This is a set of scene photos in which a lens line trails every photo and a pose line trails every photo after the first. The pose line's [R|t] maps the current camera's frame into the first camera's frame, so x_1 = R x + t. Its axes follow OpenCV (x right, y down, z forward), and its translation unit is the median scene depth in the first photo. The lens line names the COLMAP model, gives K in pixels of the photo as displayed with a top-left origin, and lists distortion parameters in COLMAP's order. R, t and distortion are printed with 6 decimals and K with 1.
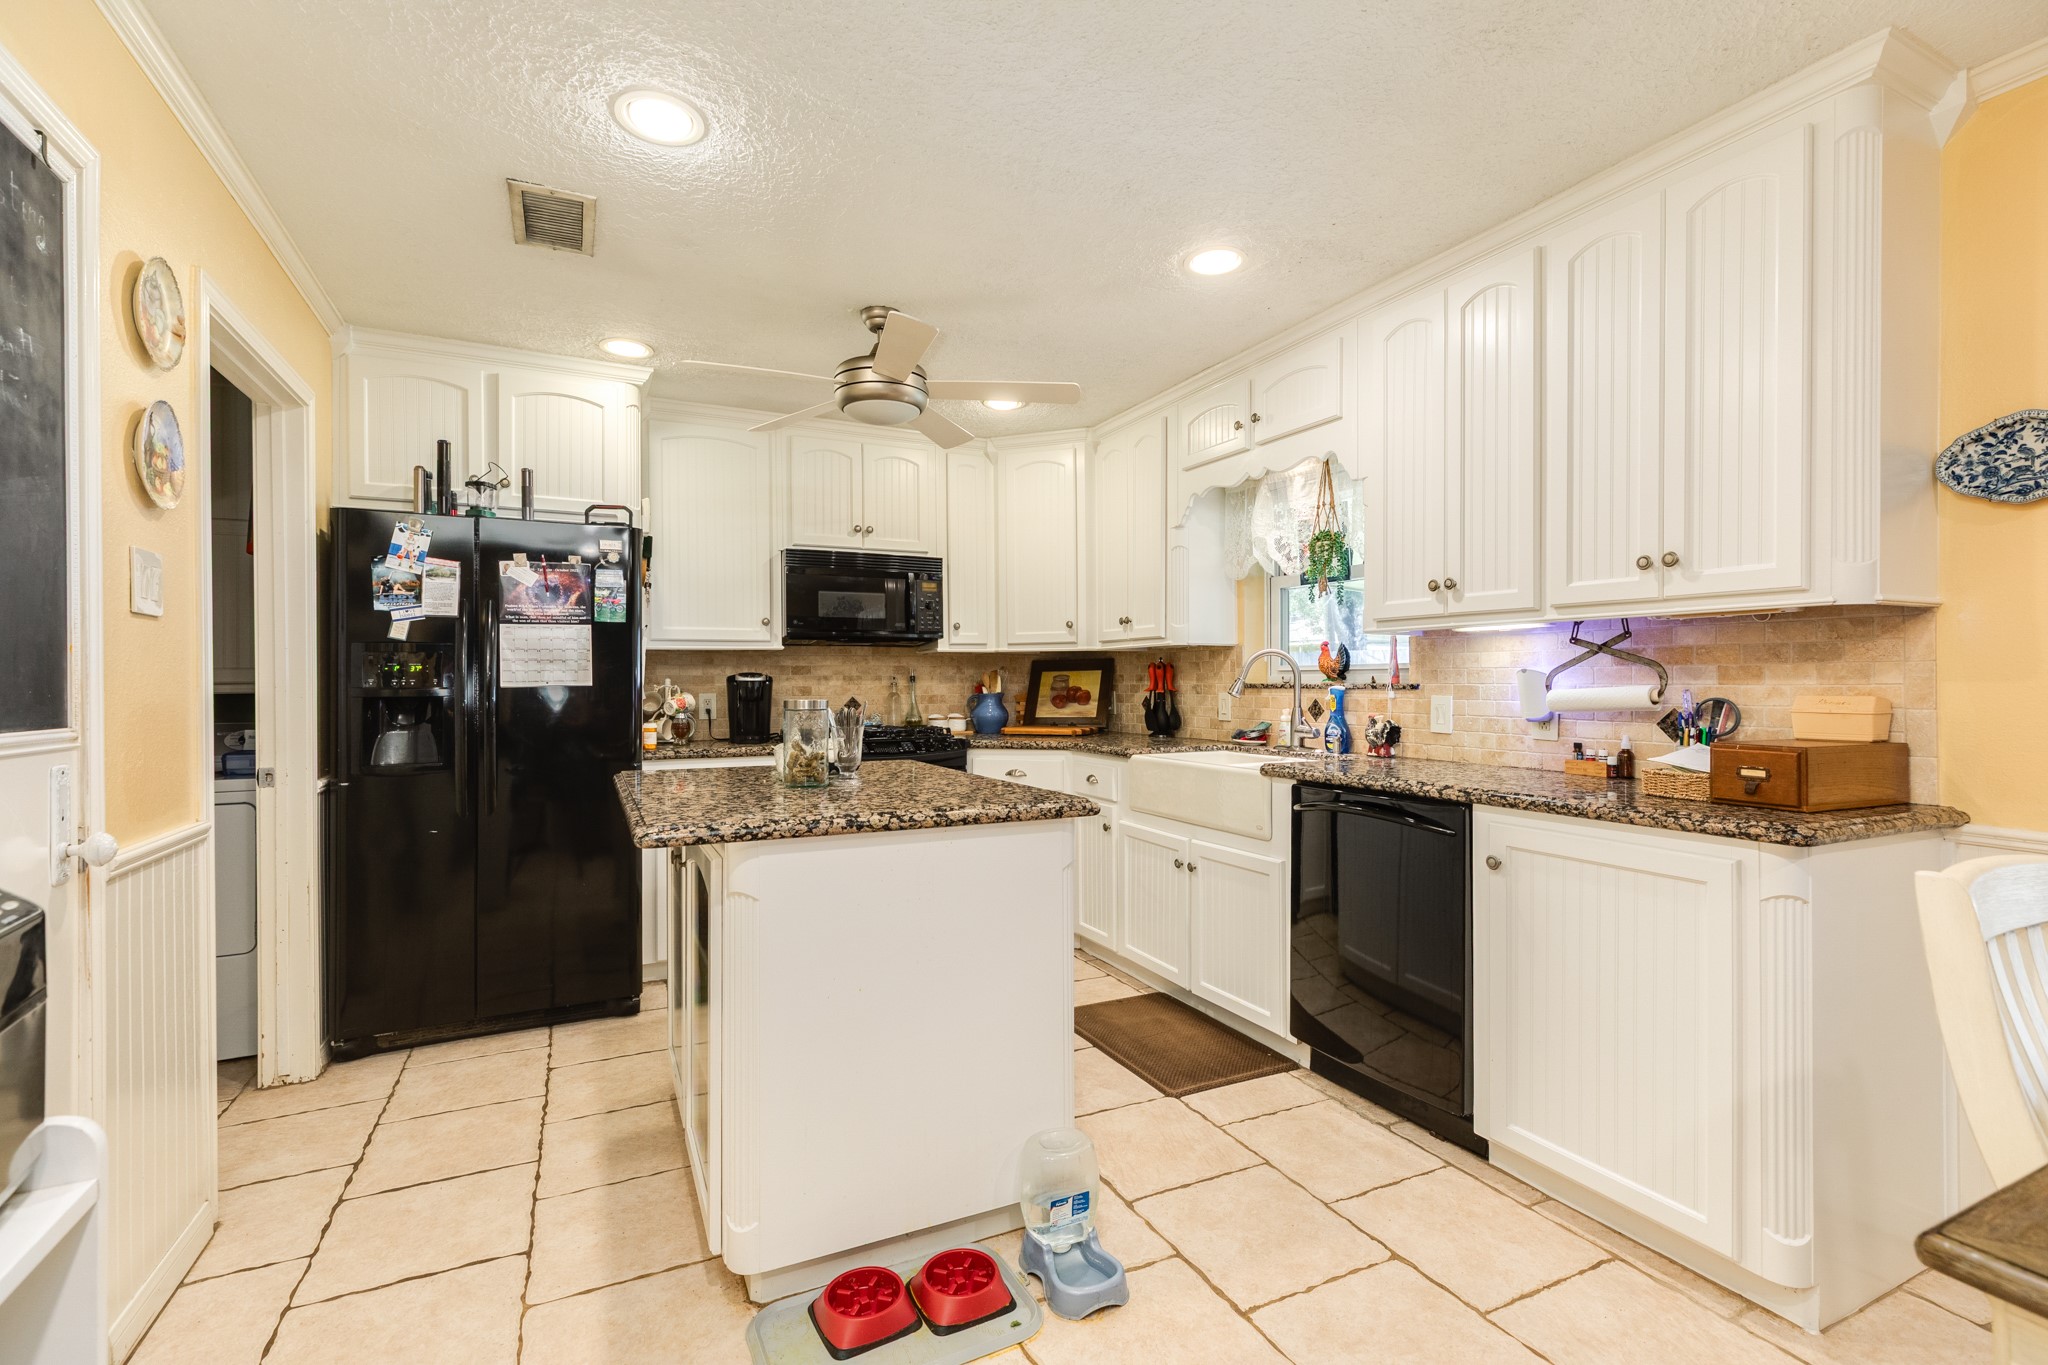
lens RADIAL K [[913.4, 0, 1022.5], [0, 913.4, 683.6], [0, 0, 1]] dist [0.005002, -0.000333]
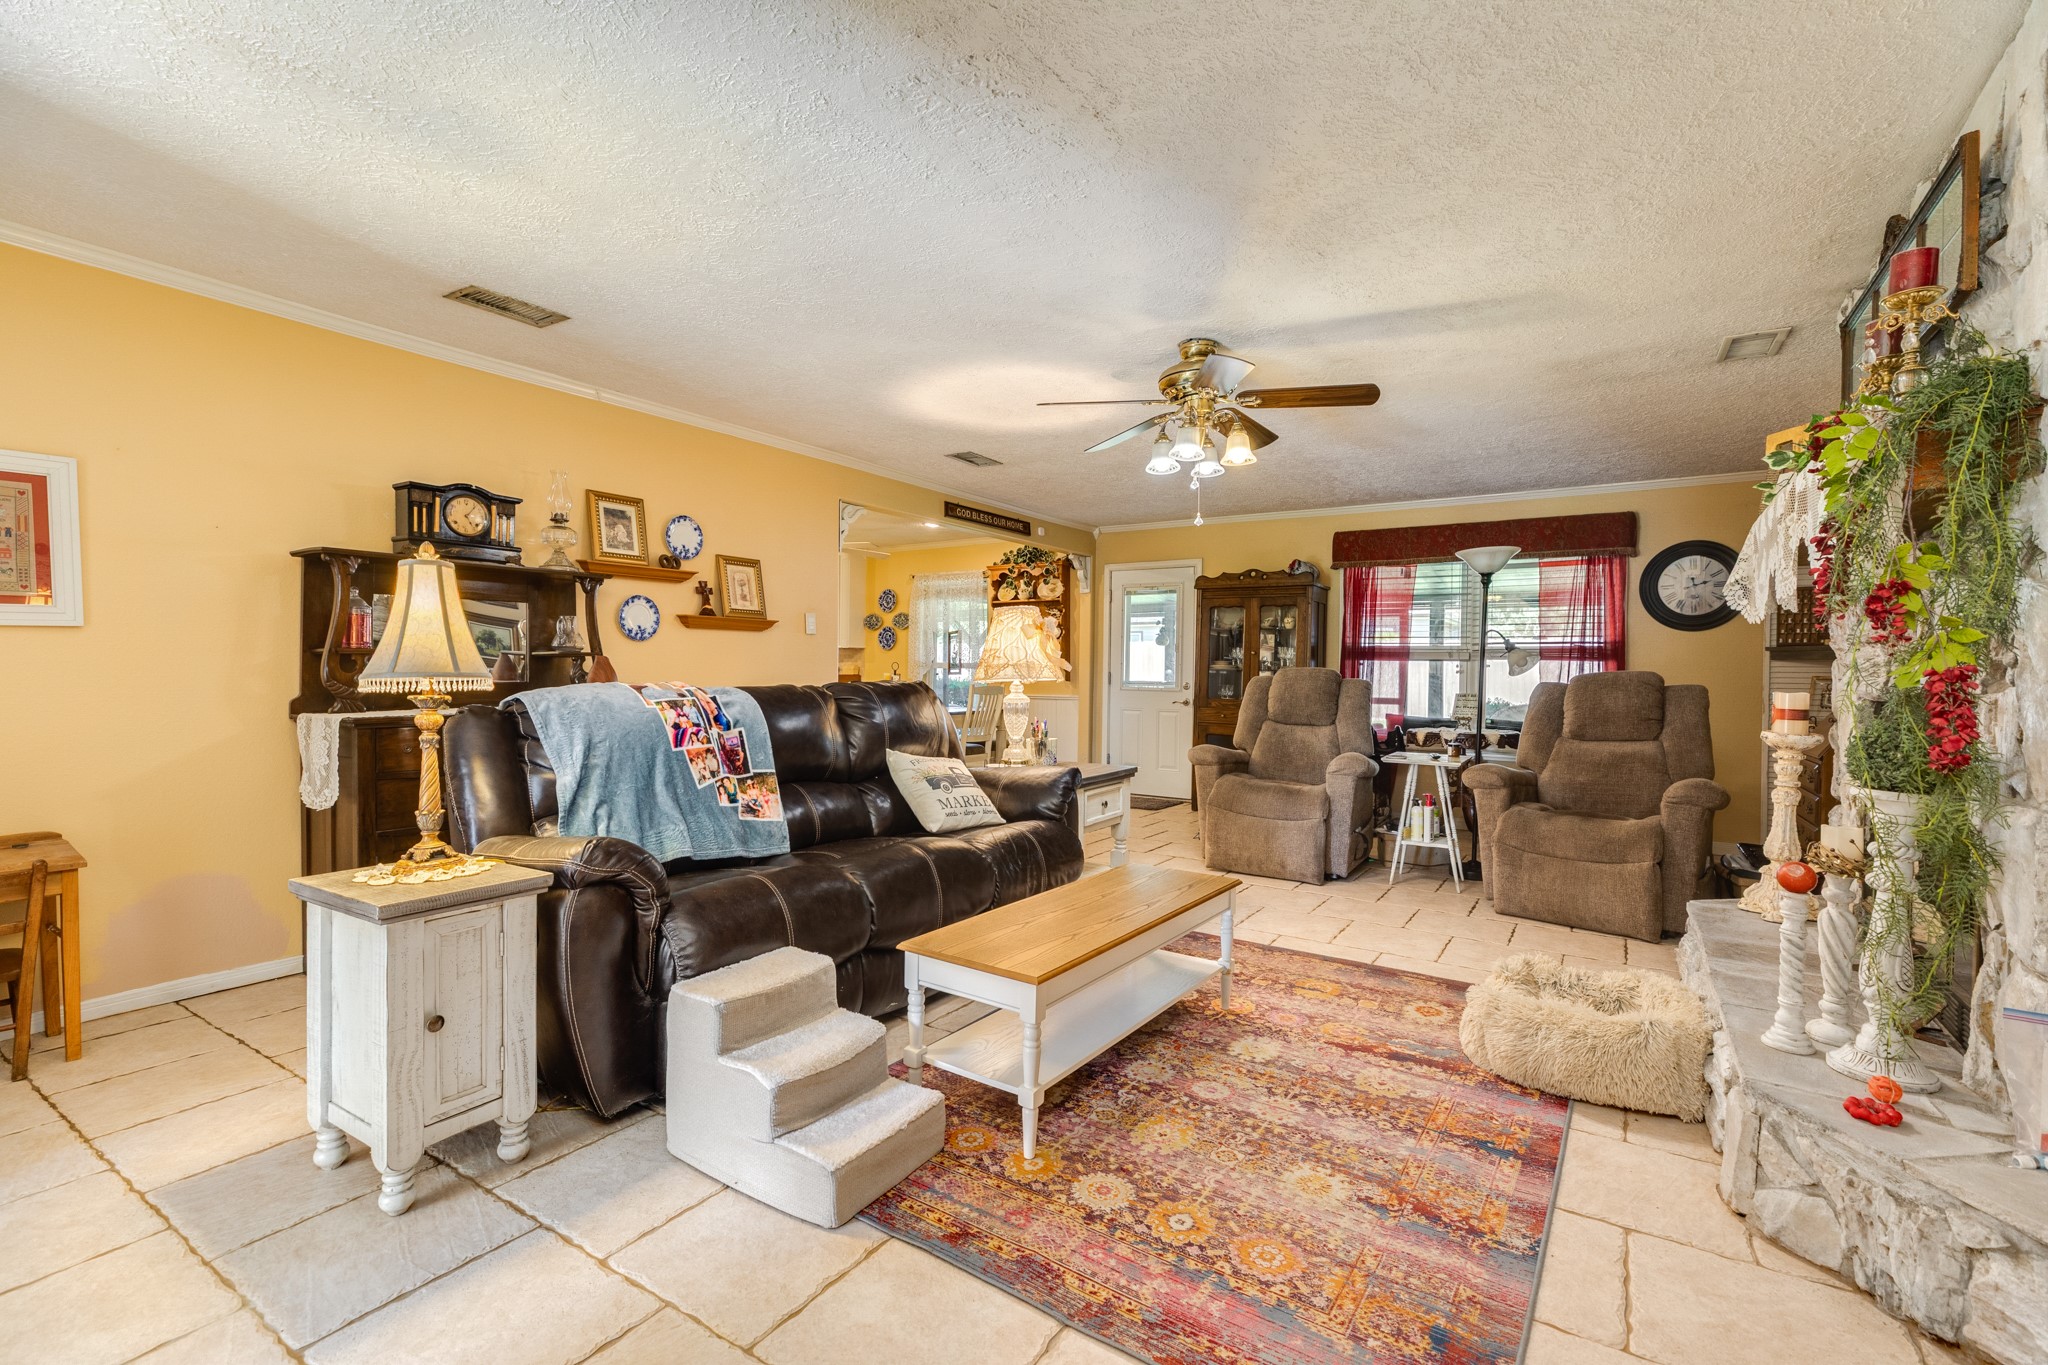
lens RADIAL K [[913.4, 0, 1021.9], [0, 913.4, 690.7], [0, 0, 1]] dist [0.005002, -0.000333]
pose [[0.861306, 0.000649, 0.508086, -0.495401], [-0.011134, 0.999783, 0.017597, 0.030613], [-0.507964, -0.020813, 0.861127, -2.251036]]
